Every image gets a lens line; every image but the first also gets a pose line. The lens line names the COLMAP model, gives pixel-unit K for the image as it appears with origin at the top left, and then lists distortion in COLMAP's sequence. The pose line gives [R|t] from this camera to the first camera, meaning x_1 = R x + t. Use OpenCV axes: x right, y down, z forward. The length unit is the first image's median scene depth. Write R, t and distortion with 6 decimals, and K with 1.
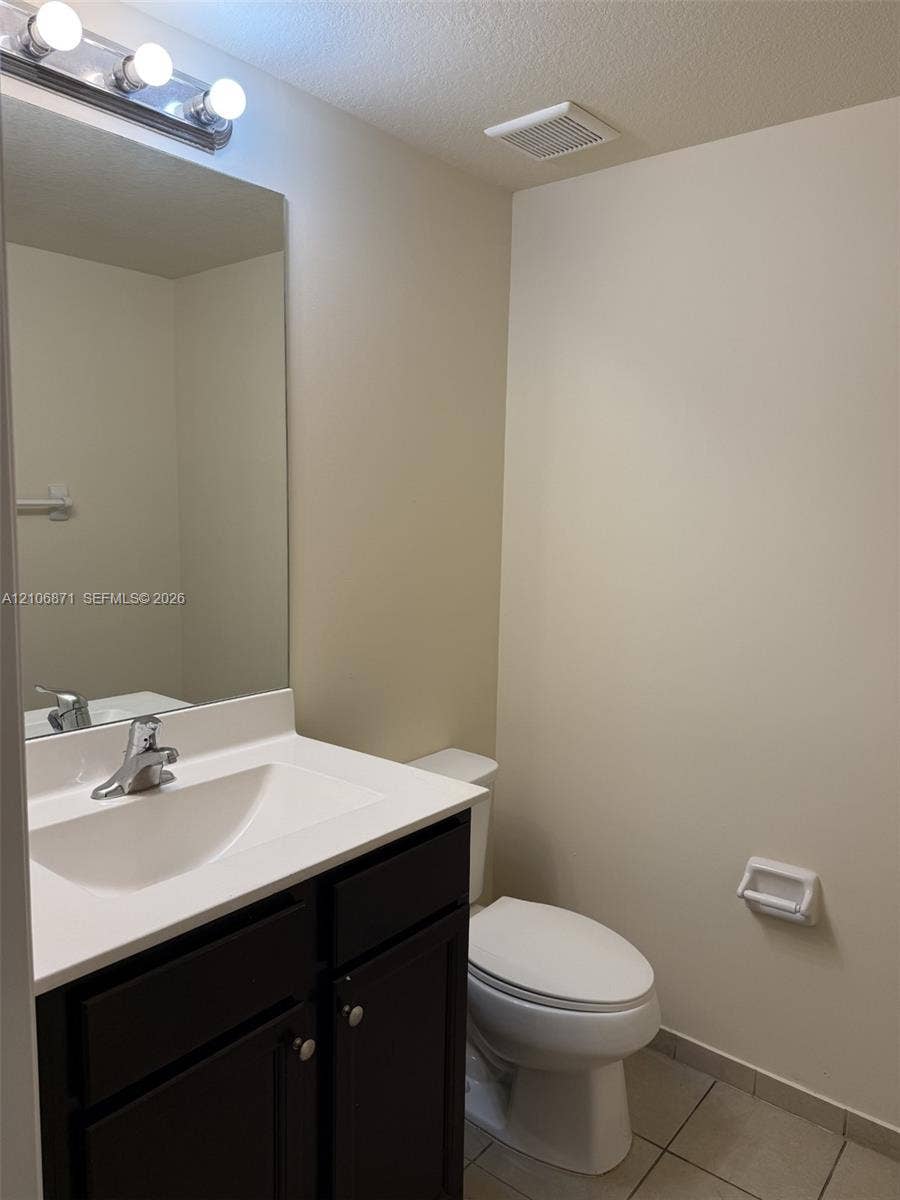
lens RADIAL K [[844.3, 0, 450.0], [0, 844.3, 600.0], [0, 0, 1]] dist [0.132800, -0.182504]
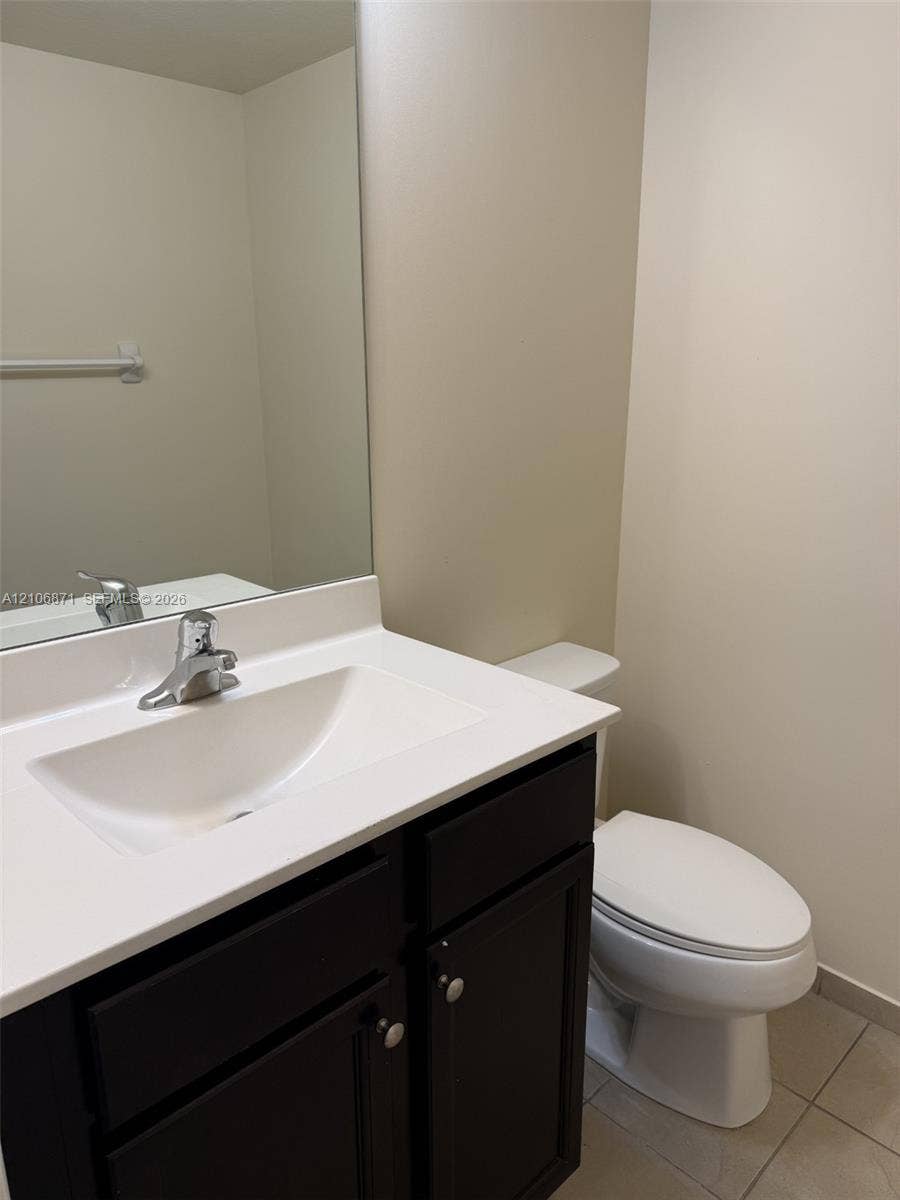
lens RADIAL K [[844.3, 0, 450.0], [0, 844.3, 600.0], [0, 0, 1]] dist [0.132800, -0.182504]
pose [[0.993240, 0.009592, -0.115685, -0.020381], [0.007798, 0.988815, 0.148944, 0.004940], [0.115820, -0.148839, 0.982055, 0.220522]]
